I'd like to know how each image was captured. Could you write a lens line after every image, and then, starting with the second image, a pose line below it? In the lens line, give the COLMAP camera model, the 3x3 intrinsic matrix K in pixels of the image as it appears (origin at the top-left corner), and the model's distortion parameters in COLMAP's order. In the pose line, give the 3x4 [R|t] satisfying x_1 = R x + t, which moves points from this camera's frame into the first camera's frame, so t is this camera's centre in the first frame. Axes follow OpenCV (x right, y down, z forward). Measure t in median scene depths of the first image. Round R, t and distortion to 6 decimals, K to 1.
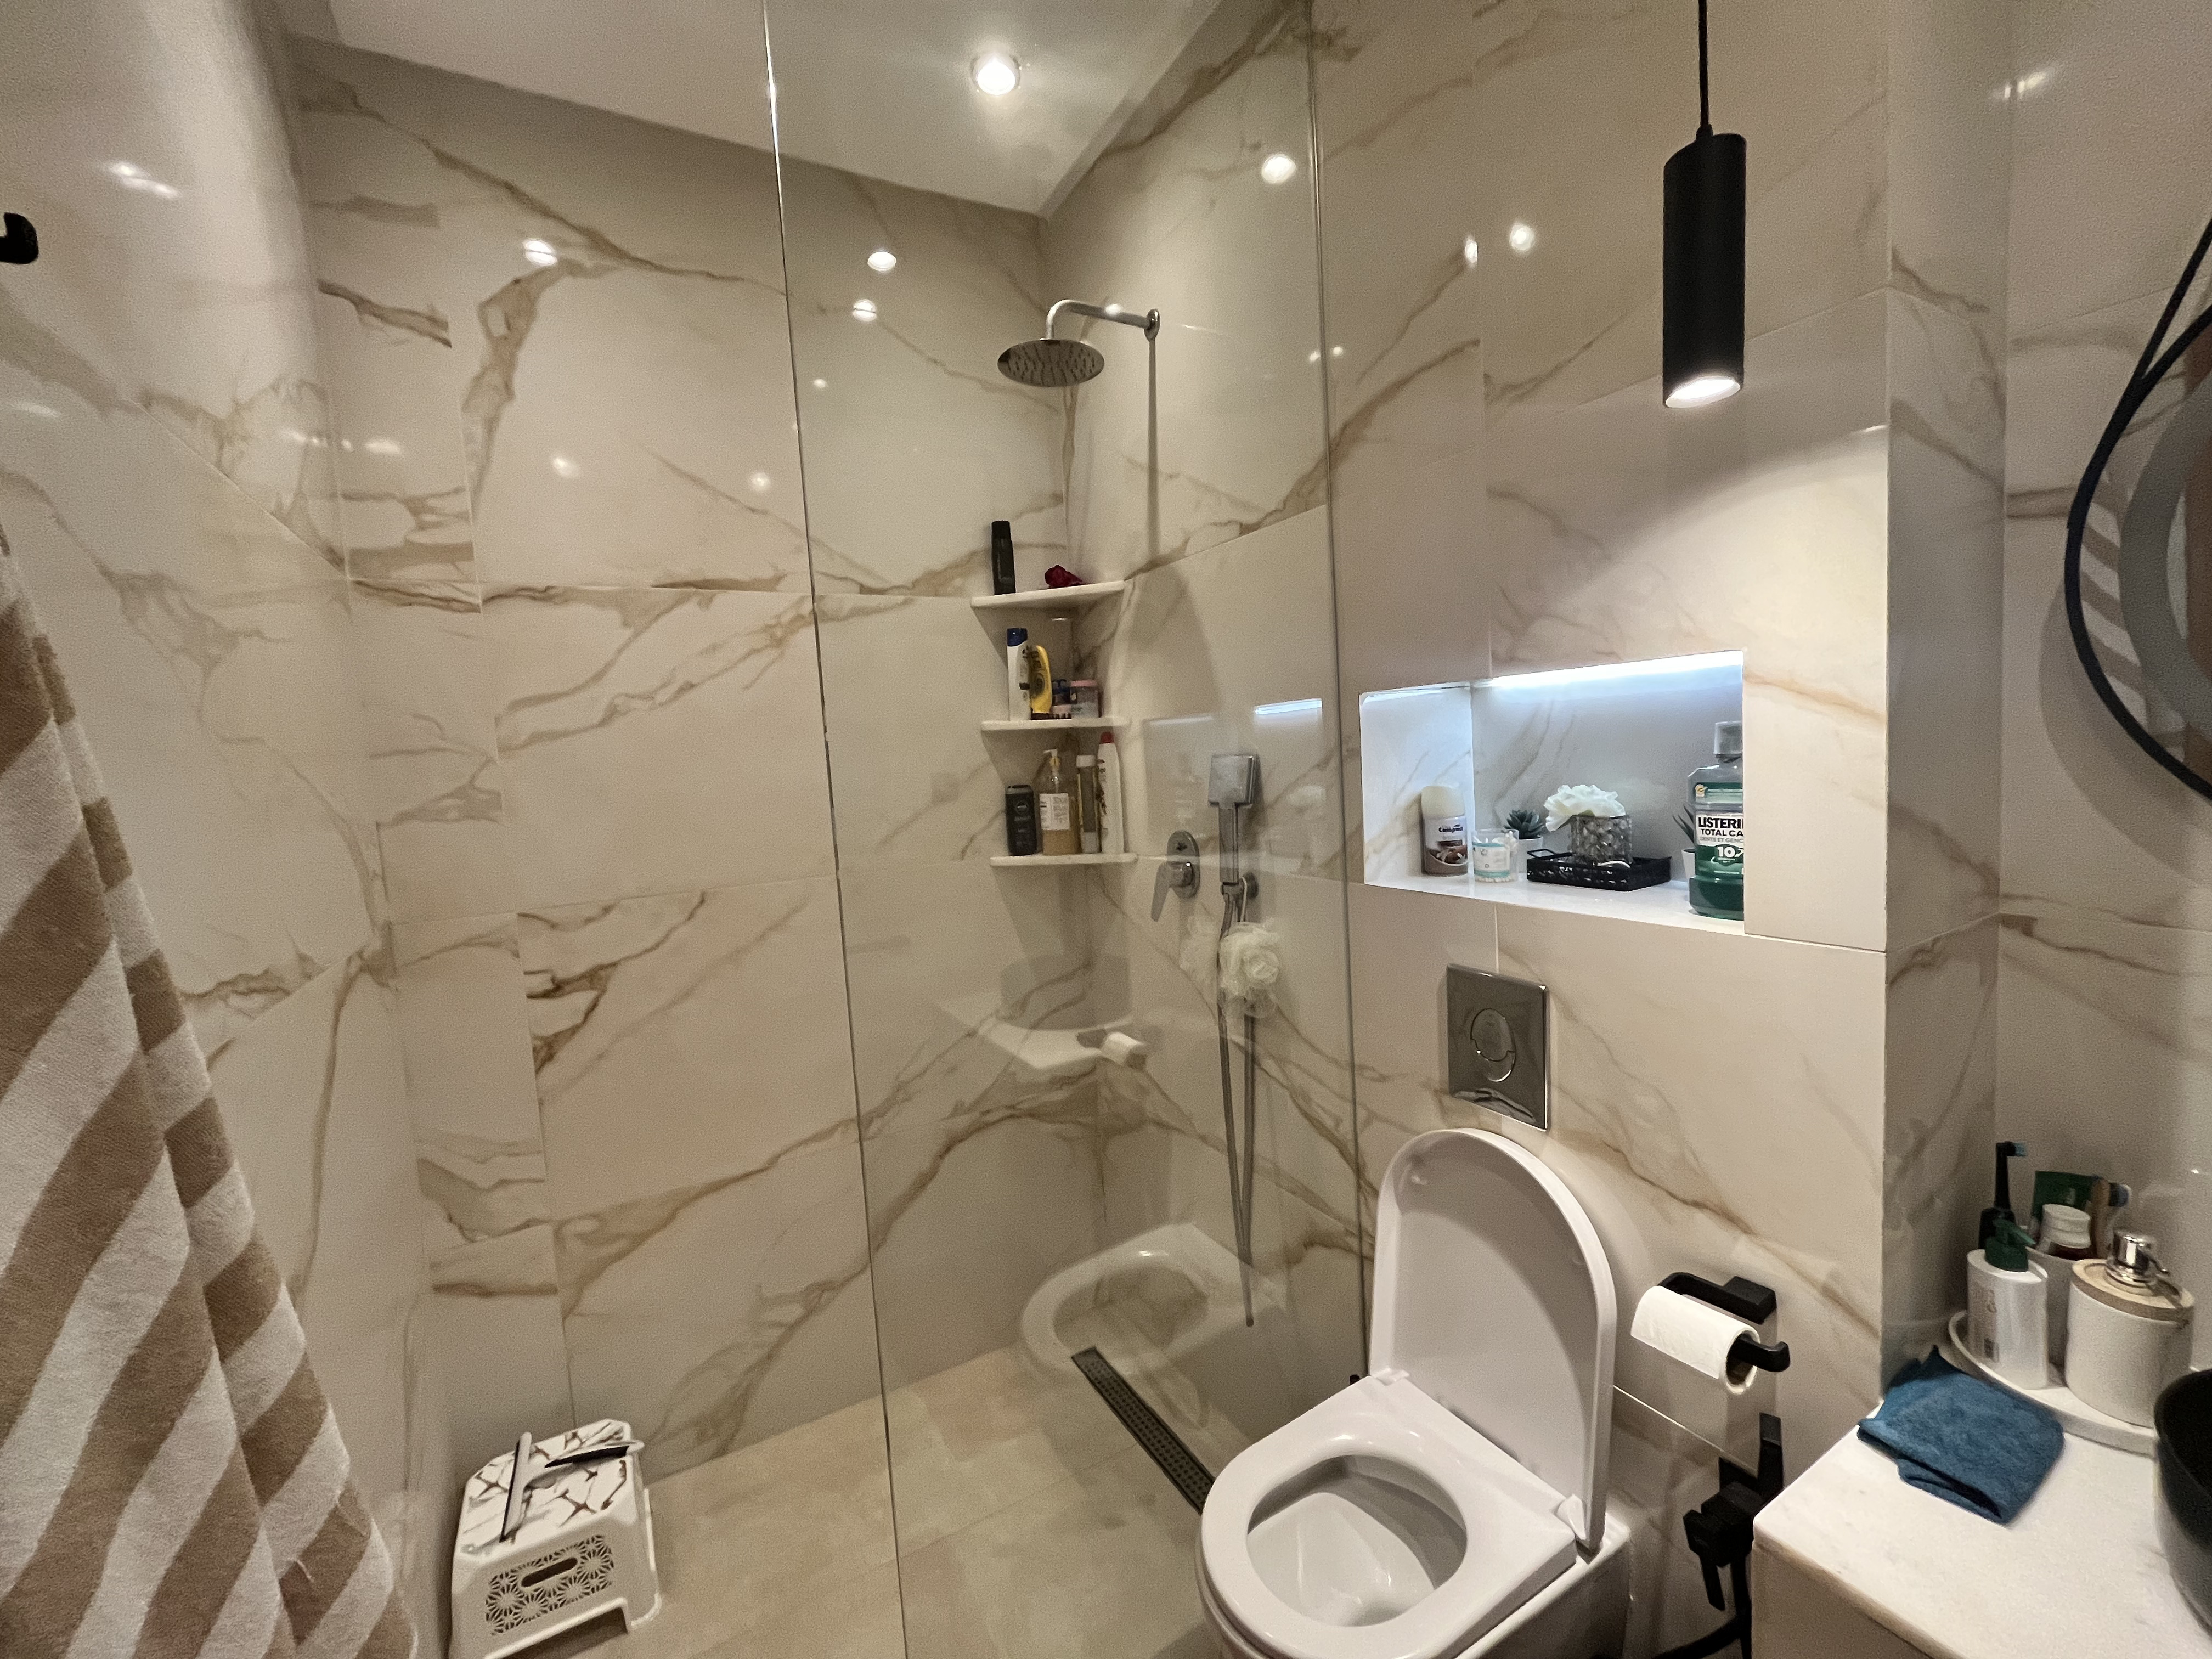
lens RADIAL K [[897.1, 0, 1107.6], [0, 897.1, 831.0], [0, 0, 1]] dist [-0.000220, -0.000821]
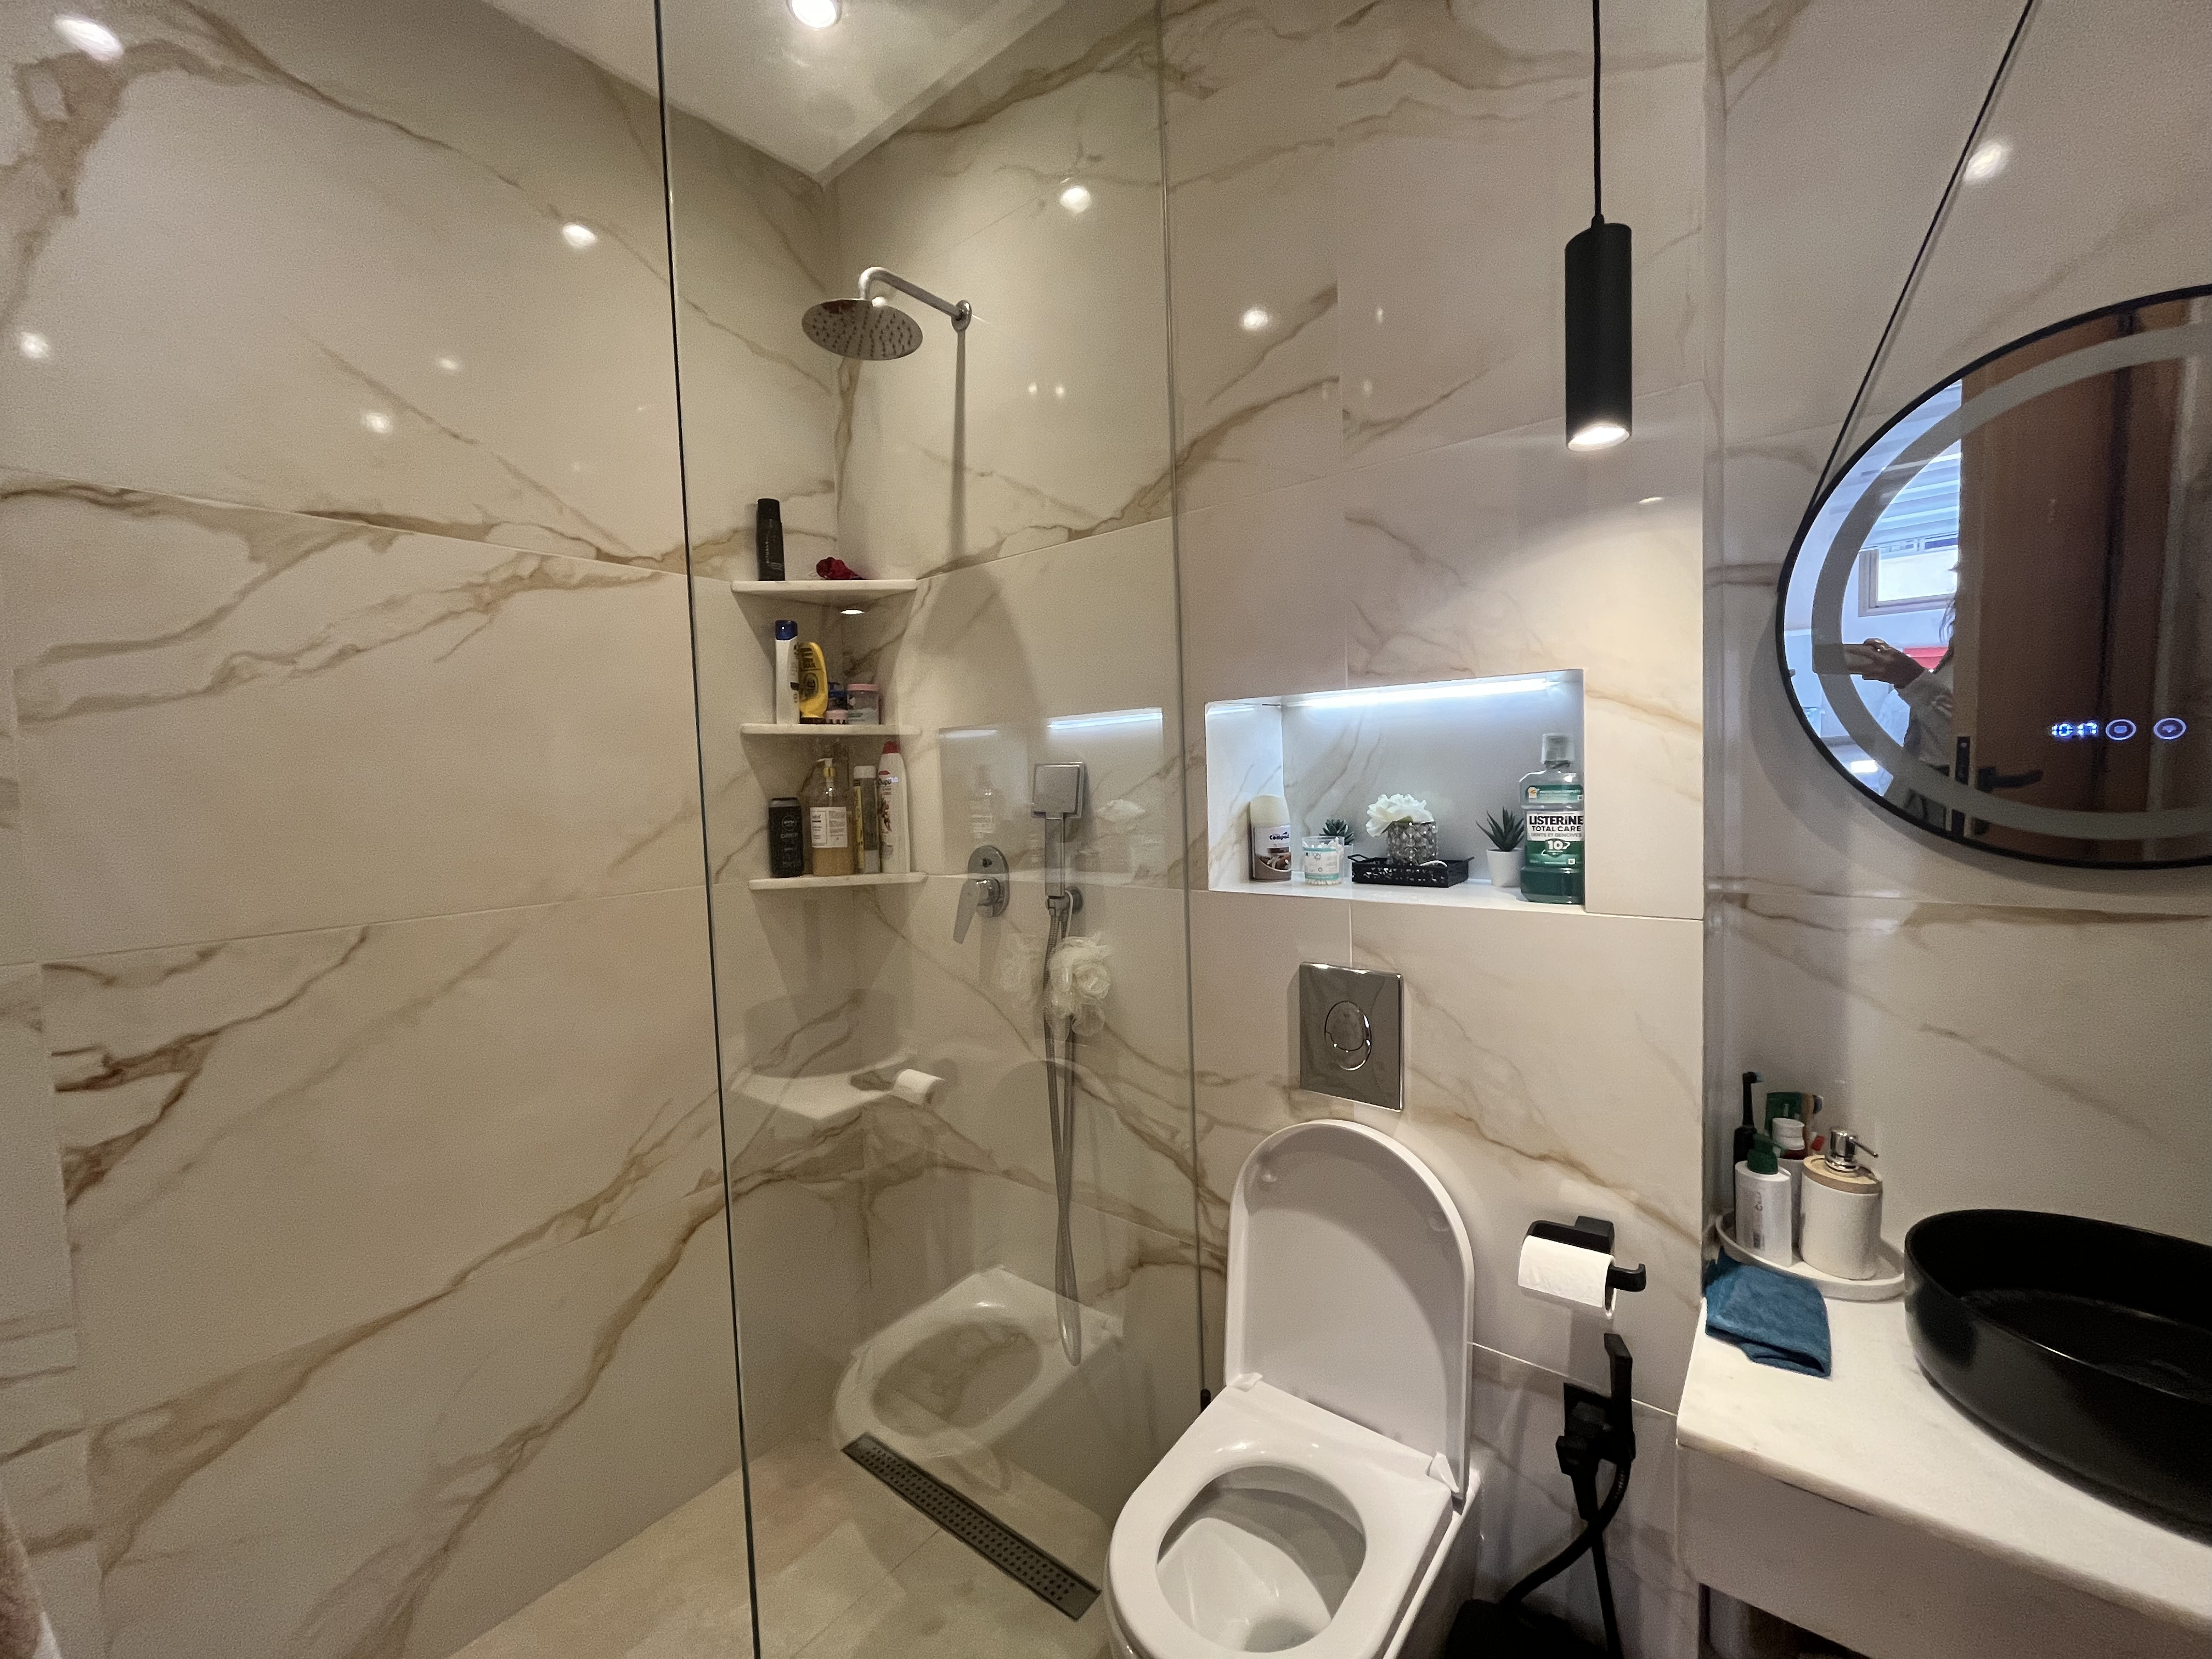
lens RADIAL K [[897.1, 0, 1108.6], [0, 897.1, 829.3], [0, 0, 1]] dist [-0.000220, -0.000821]
pose [[0.928706, 0.006283, 0.370763, -0.168889], [0.011108, 0.998936, -0.044751, 0.029949], [-0.370650, 0.045679, 0.927649, 0.084936]]
